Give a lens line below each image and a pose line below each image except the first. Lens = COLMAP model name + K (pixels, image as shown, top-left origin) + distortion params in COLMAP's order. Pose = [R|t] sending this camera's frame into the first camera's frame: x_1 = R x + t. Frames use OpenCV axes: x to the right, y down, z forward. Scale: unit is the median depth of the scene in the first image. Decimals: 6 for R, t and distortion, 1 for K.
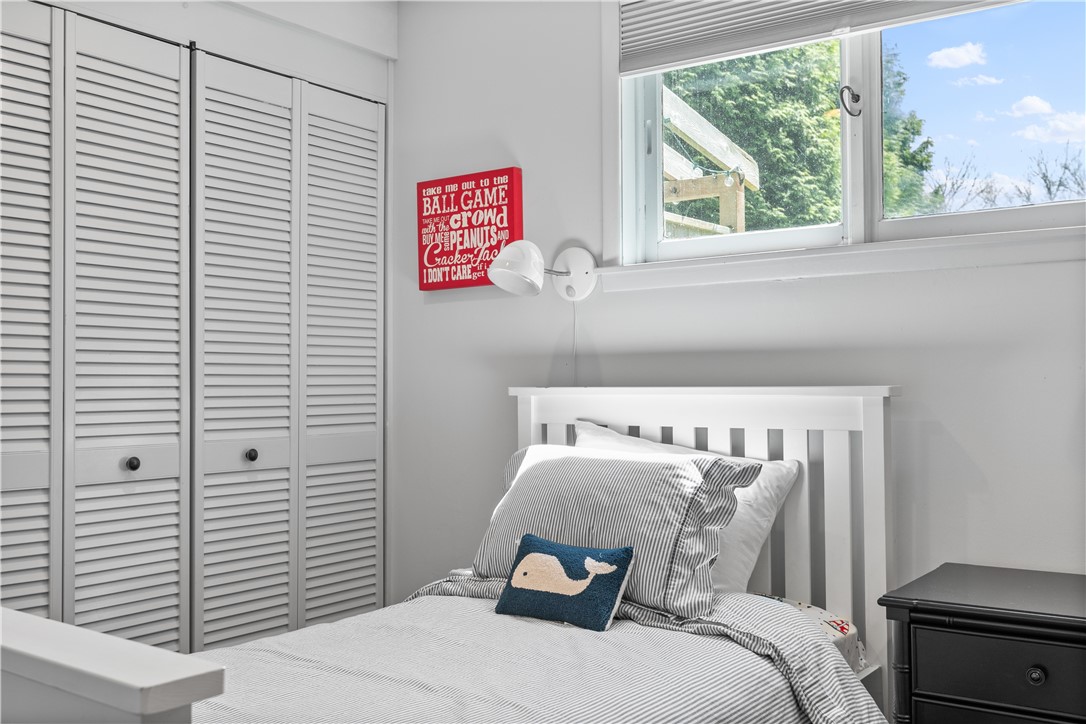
lens RADIAL K [[1035.1, 0, 542.9], [0, 1035.1, 354.8], [0, 0, 1]] dist [0.030201, 0.000000]
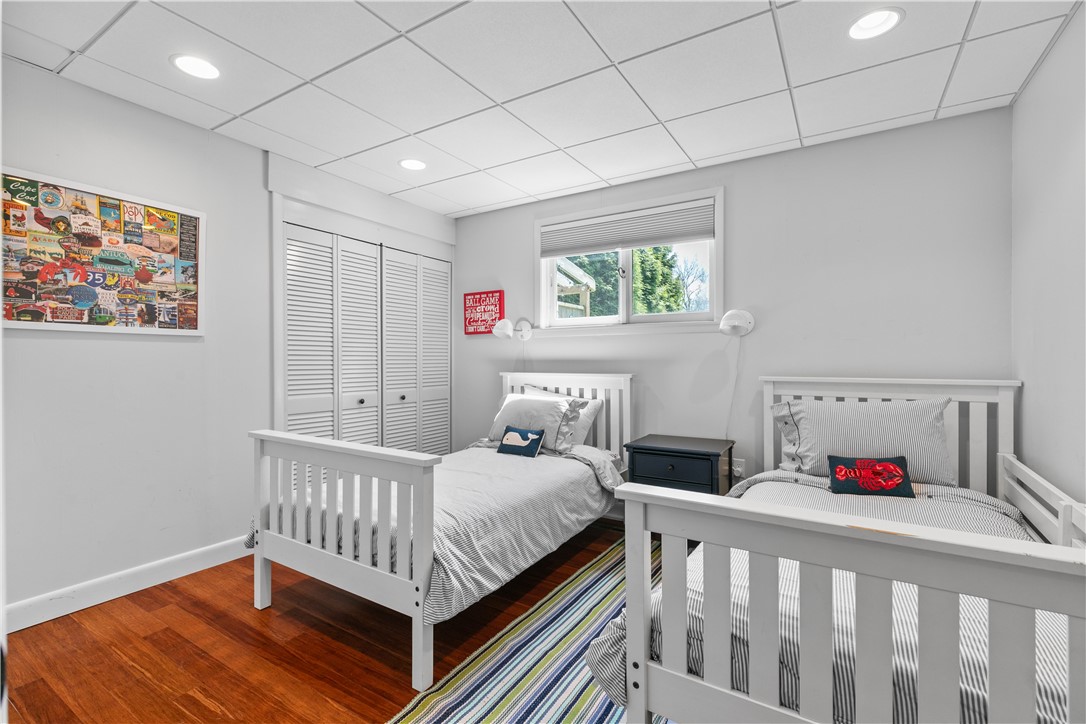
lens RADIAL K [[490.2, 0, 548.3], [0, 490.2, 358.6], [0, 0, 1]] dist [0.008459, 0.000188]
pose [[0.995765, 0.003877, 0.091855, -0.025559], [-0.006681, 0.999520, 0.030240, -0.047845], [-0.091694, -0.030726, 0.995313, -0.312897]]
